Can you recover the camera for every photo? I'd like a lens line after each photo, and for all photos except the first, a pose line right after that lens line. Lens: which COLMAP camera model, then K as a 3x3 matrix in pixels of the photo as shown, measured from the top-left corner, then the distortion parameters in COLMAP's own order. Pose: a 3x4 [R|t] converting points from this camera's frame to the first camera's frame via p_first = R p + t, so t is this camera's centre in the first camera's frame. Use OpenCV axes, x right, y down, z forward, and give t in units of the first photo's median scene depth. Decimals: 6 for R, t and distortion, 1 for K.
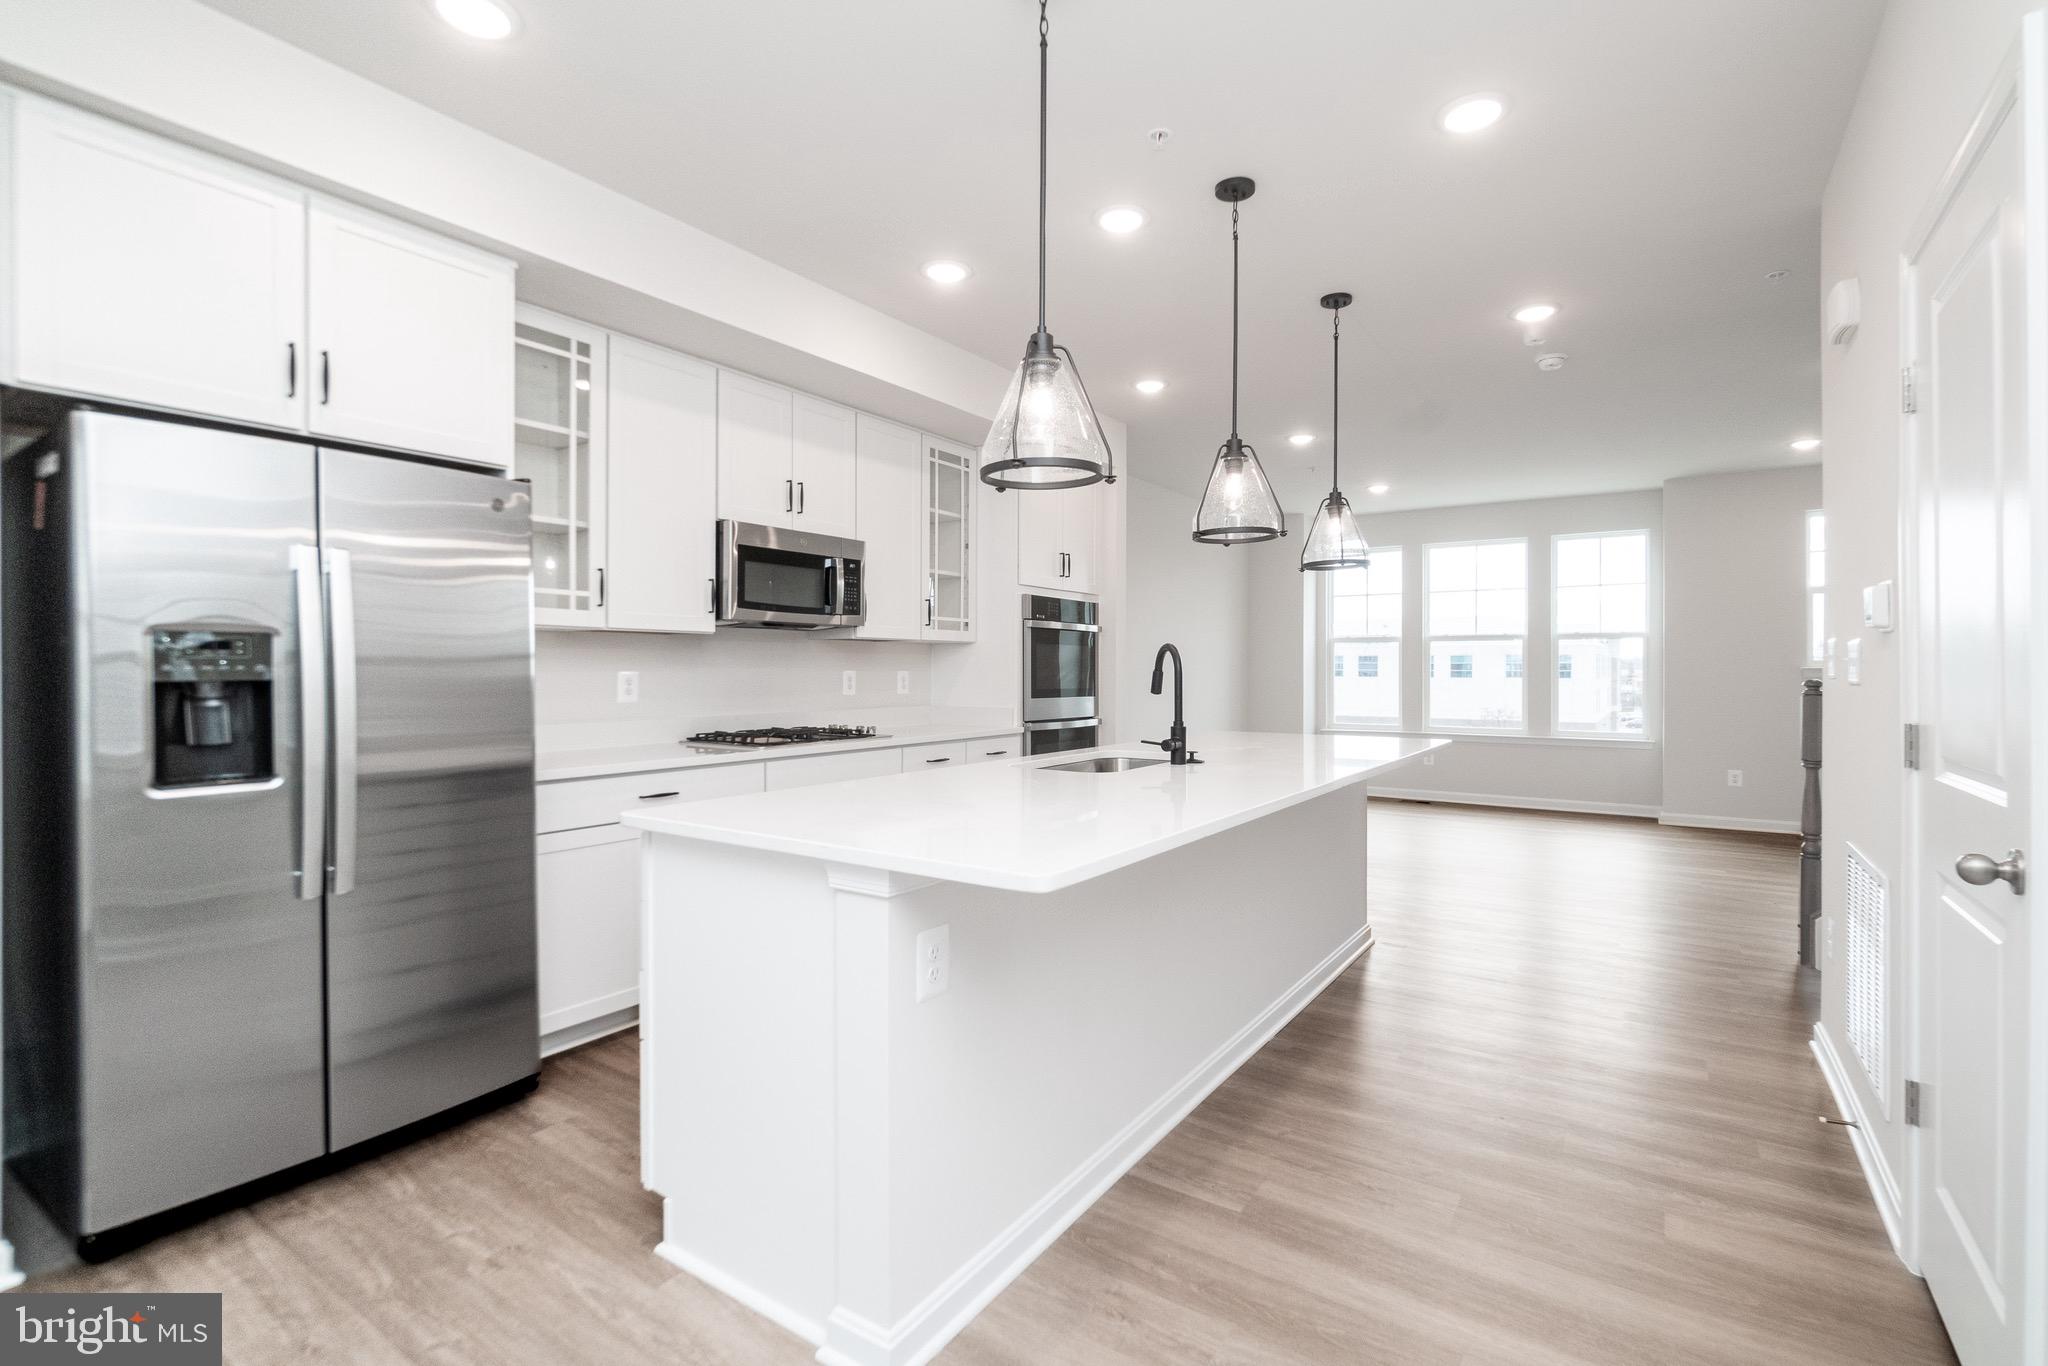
lens RADIAL K [[924.0, 0, 1019.0], [0, 924.0, 675.0], [0, 0, 1]] dist [-0.001257, -0.000575]
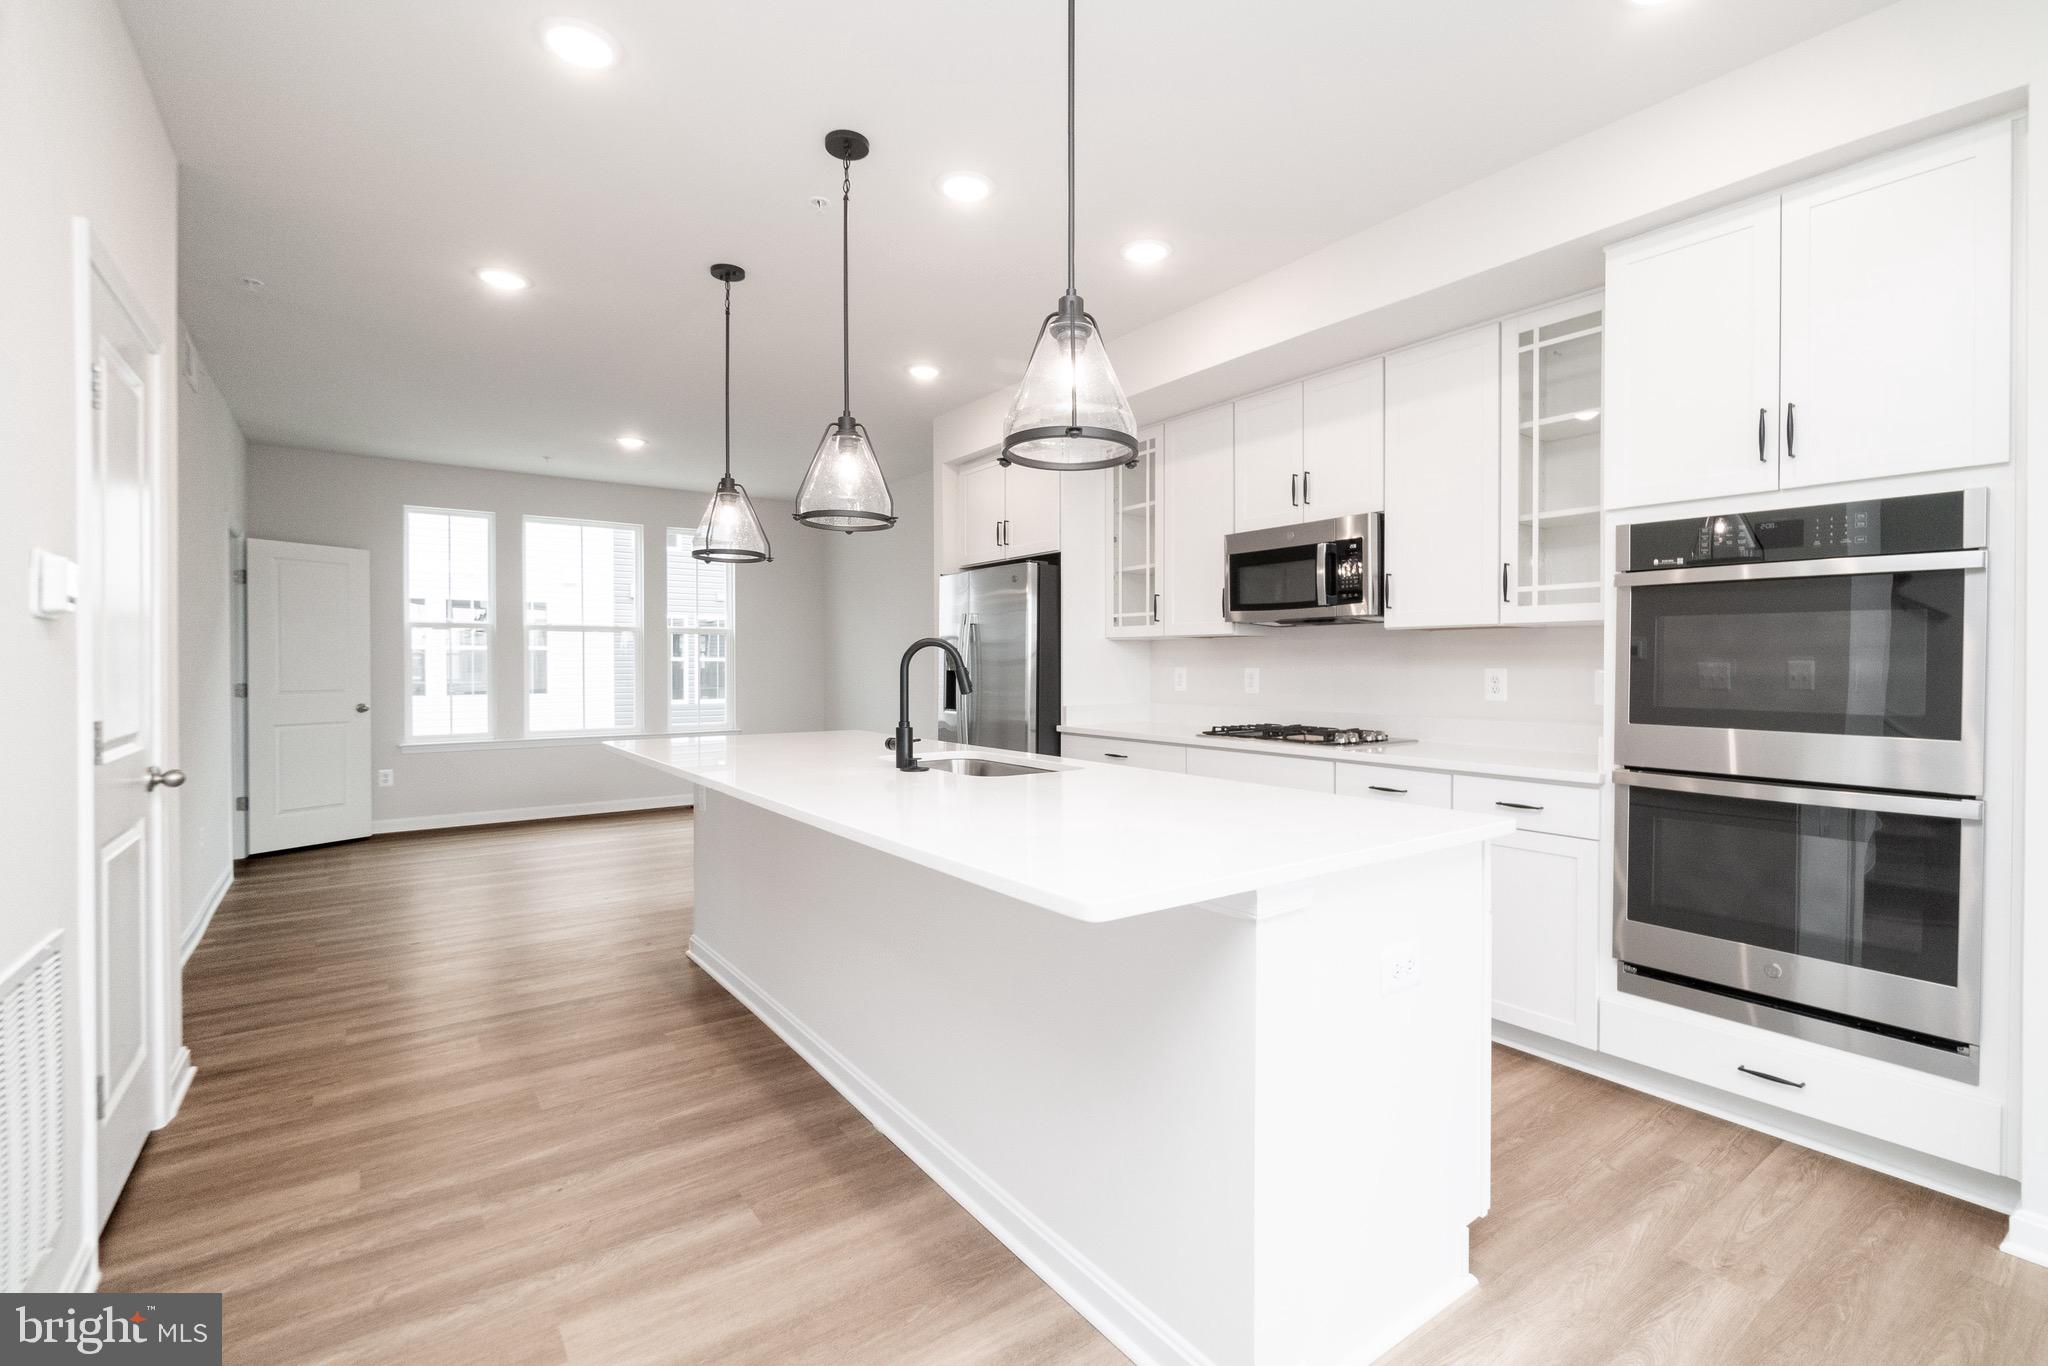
lens RADIAL K [[949.2, 0, 1112.2], [0, 949.2, 666.0], [0, 0, 1]] dist [0.017042, 0.000361]
pose [[-0.293935, 0.001581, -0.955824, 0.835754], [-0.006298, 0.999974, 0.003591, -0.009736], [0.955805, 0.007076, -0.293918, 1.194201]]
